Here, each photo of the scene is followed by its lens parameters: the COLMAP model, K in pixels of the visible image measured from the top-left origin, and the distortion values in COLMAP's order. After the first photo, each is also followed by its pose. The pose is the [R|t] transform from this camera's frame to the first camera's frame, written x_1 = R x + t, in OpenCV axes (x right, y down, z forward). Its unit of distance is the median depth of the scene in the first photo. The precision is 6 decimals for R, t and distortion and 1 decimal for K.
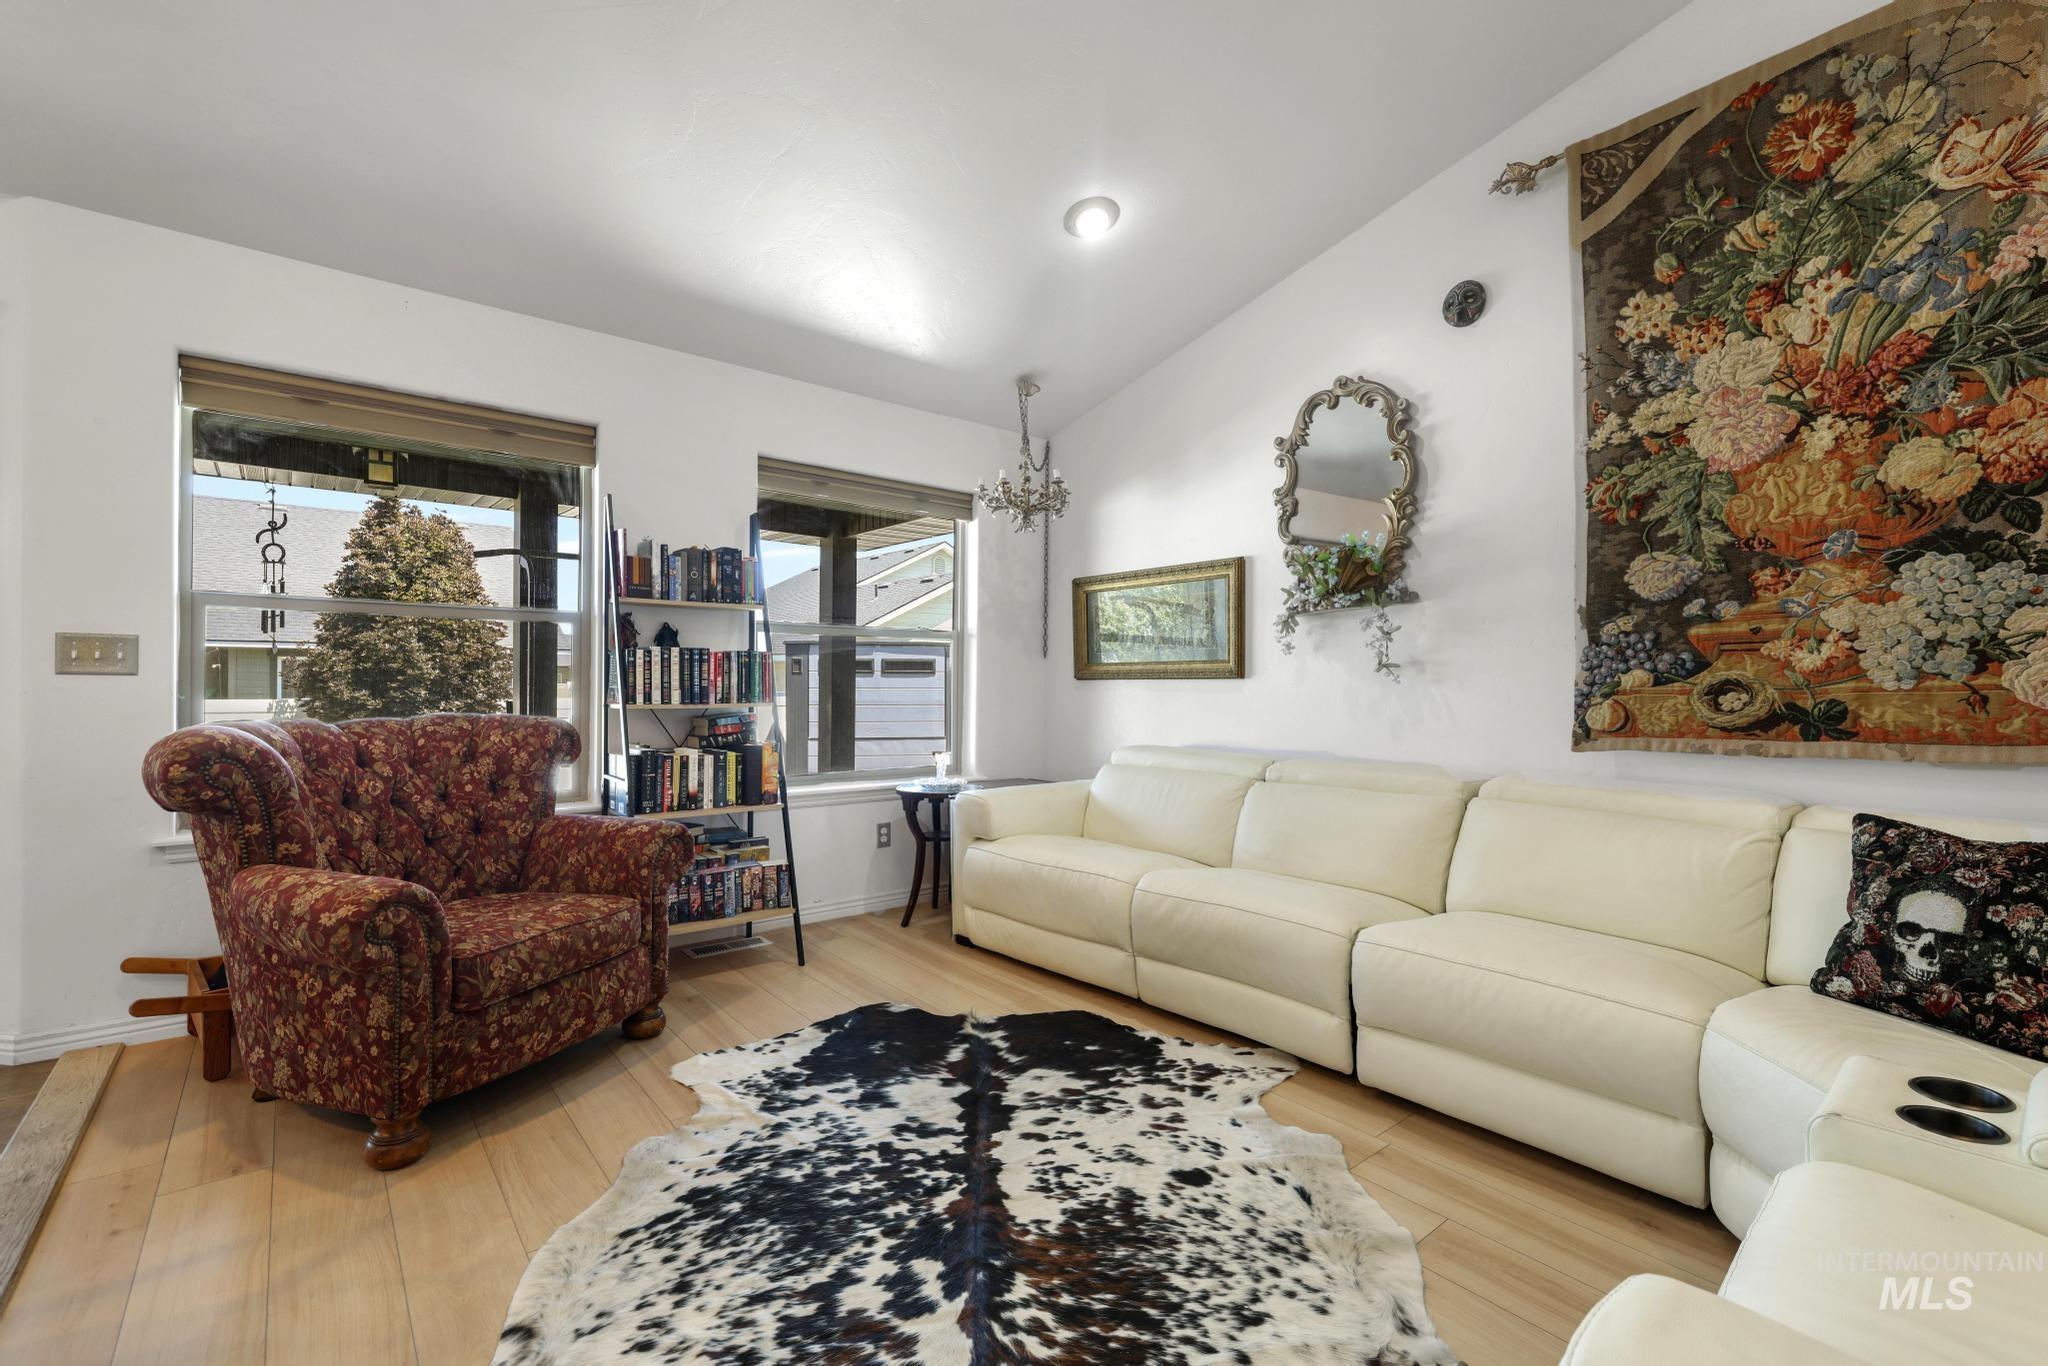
lens RADIAL K [[896.2, 0, 1024.0], [0, 896.2, 683.0], [0, 0, 1]] dist [-0.000528, -0.000353]
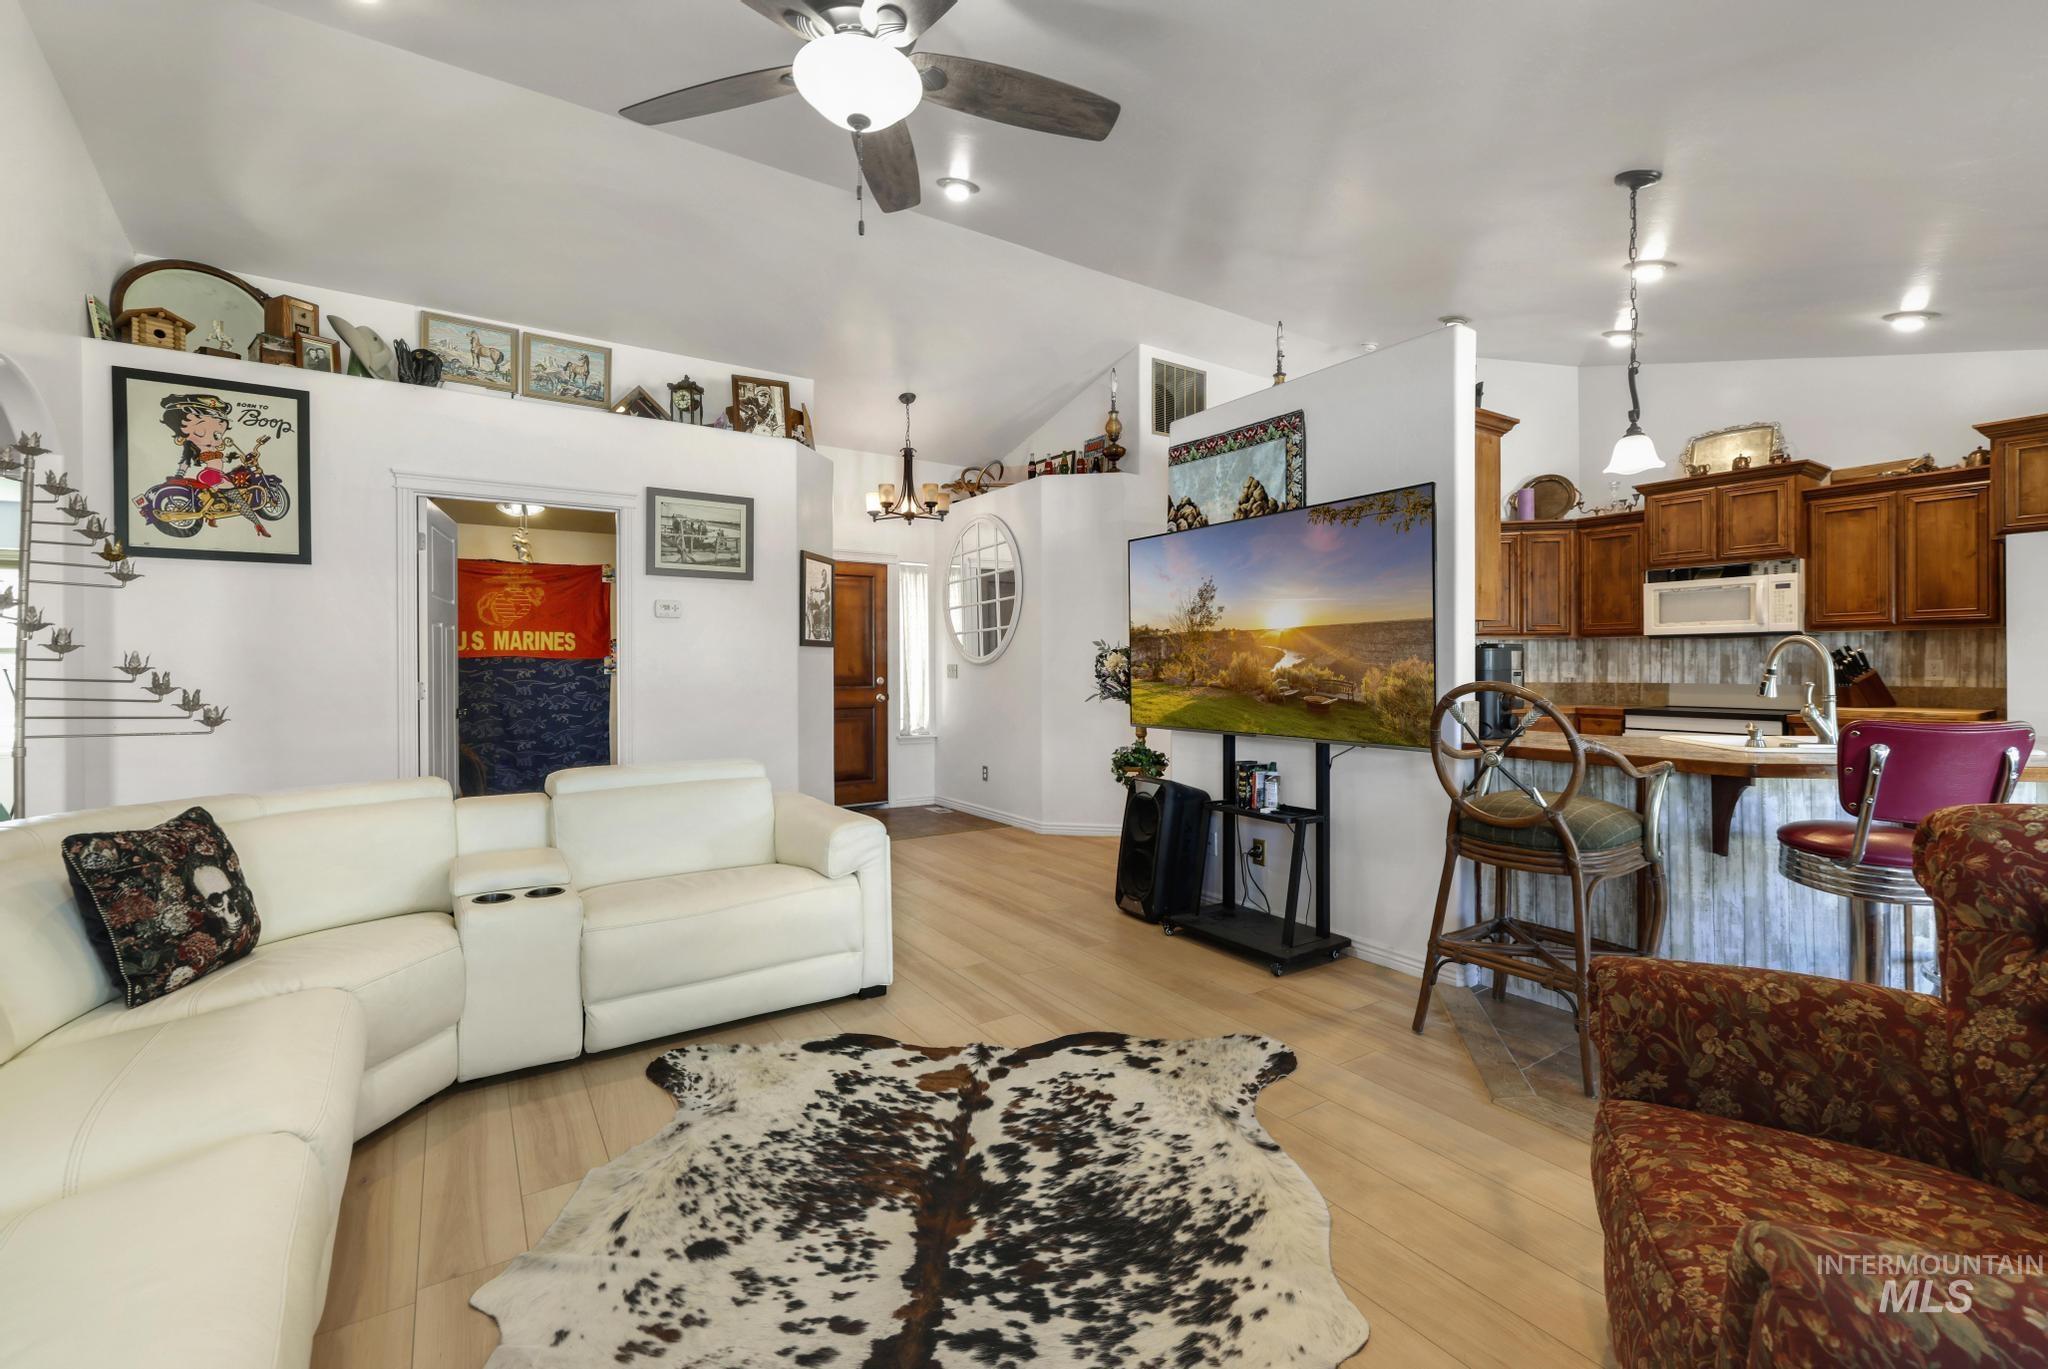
lens RADIAL K [[861.3, 0, 1026.4], [0, 861.3, 662.6], [0, 0, 1]] dist [-0.002676, 0.000225]
pose [[-0.995100, -0.007922, 0.098552, -0.180661], [-0.007669, 0.999966, 0.002947, -0.048159], [-0.098572, 0.002177, -0.995128, 1.493441]]
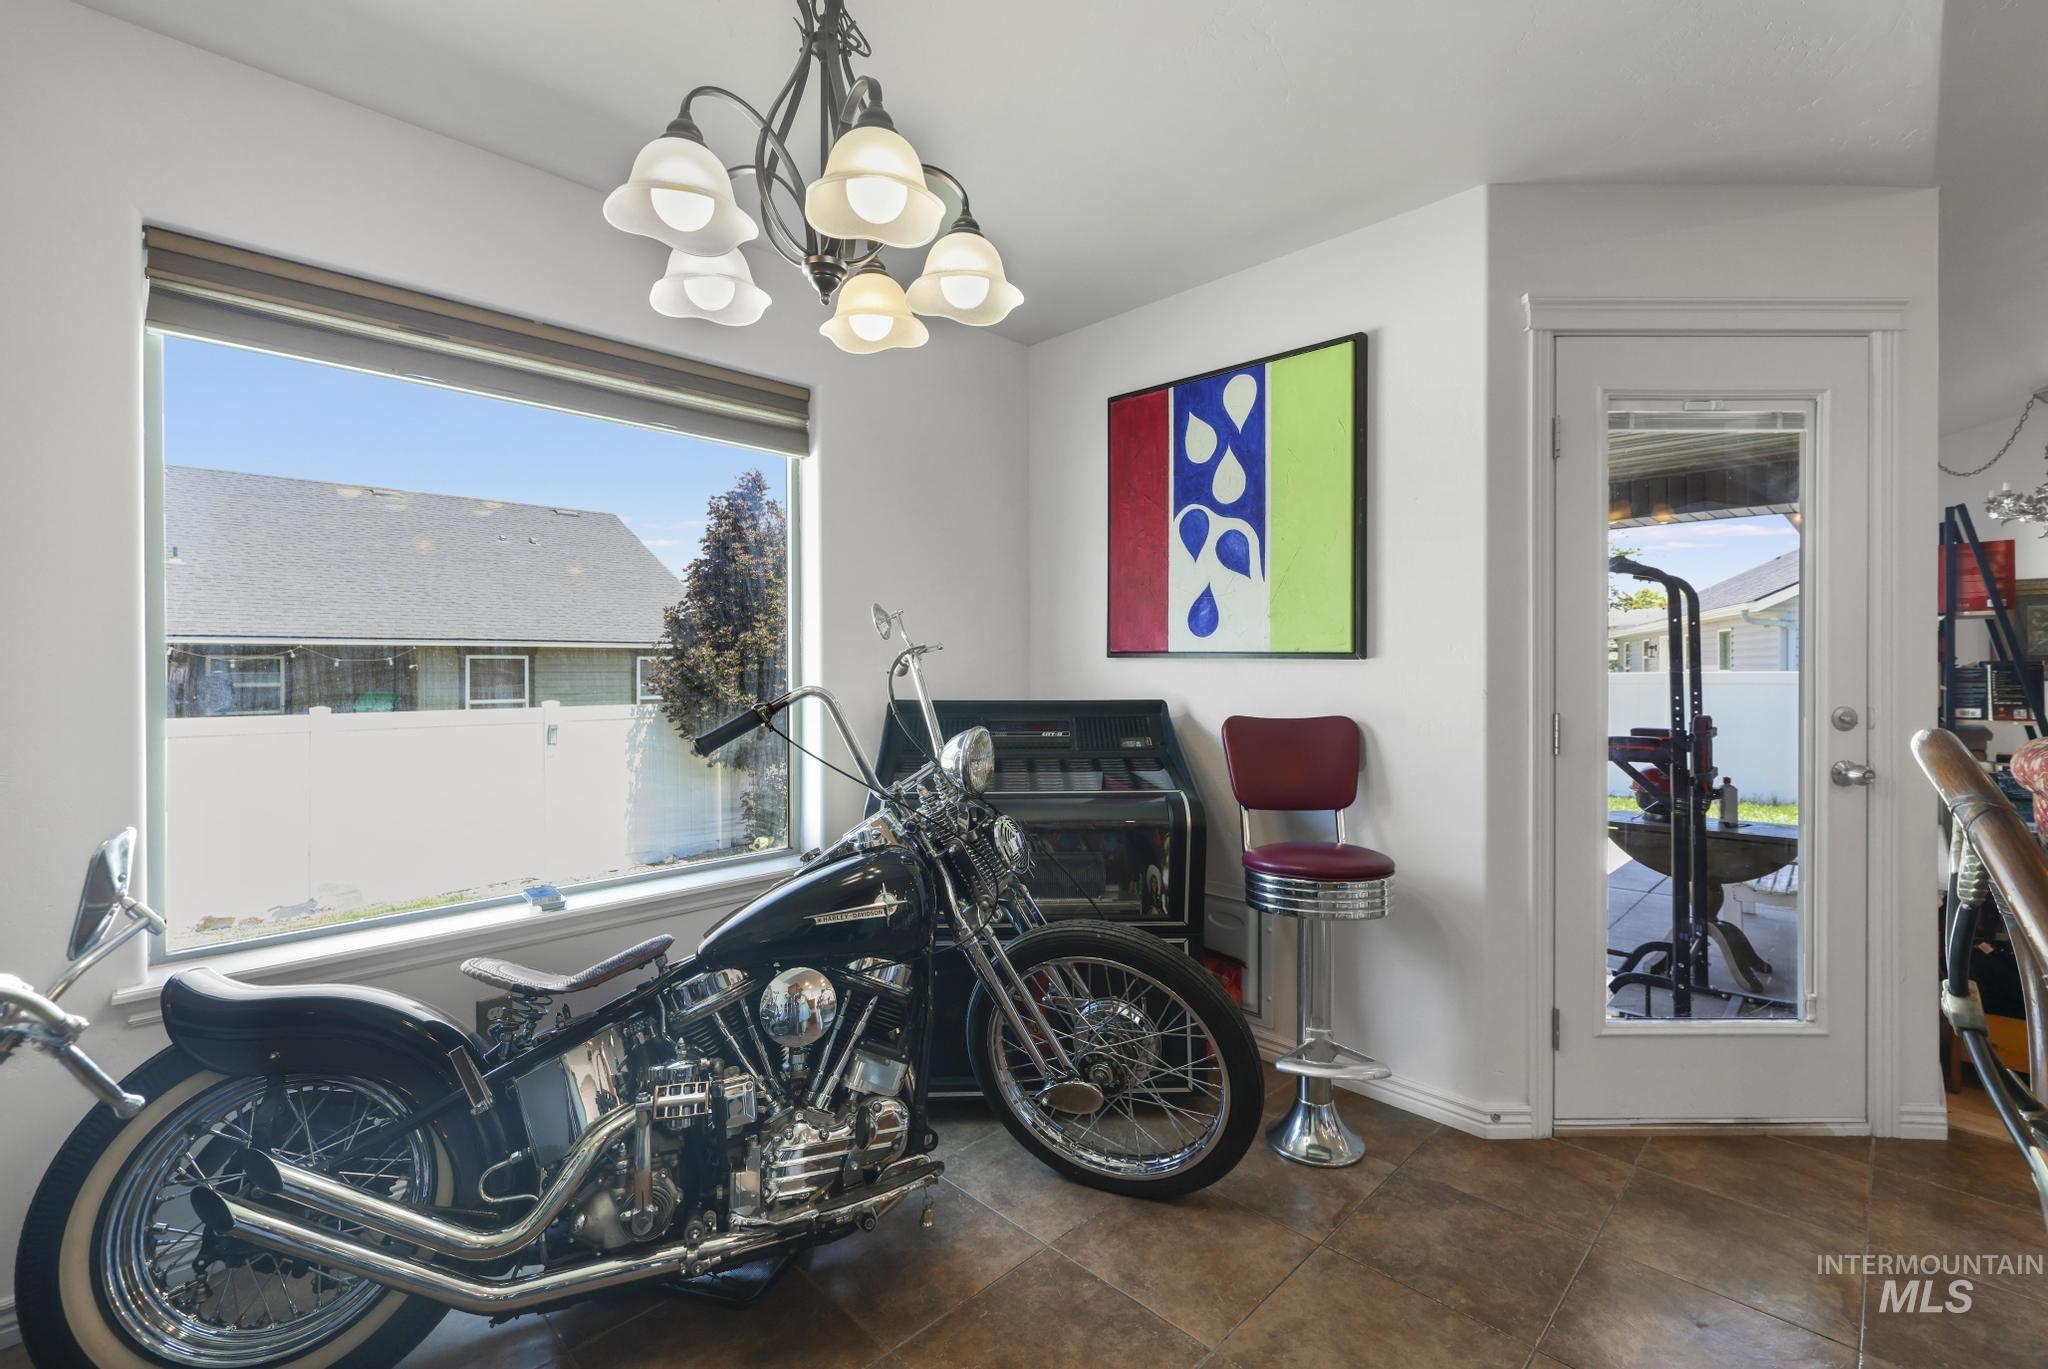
lens RADIAL K [[892.0, 0, 1050.1], [0, 892.0, 675.4], [0, 0, 1]] dist [0.002920, 0.000282]
pose [[0.993781, -0.015333, 0.110290, -2.115075], [0.014077, 0.999827, 0.012160, -0.068629], [-0.110457, -0.010531, 0.993825, 0.192866]]
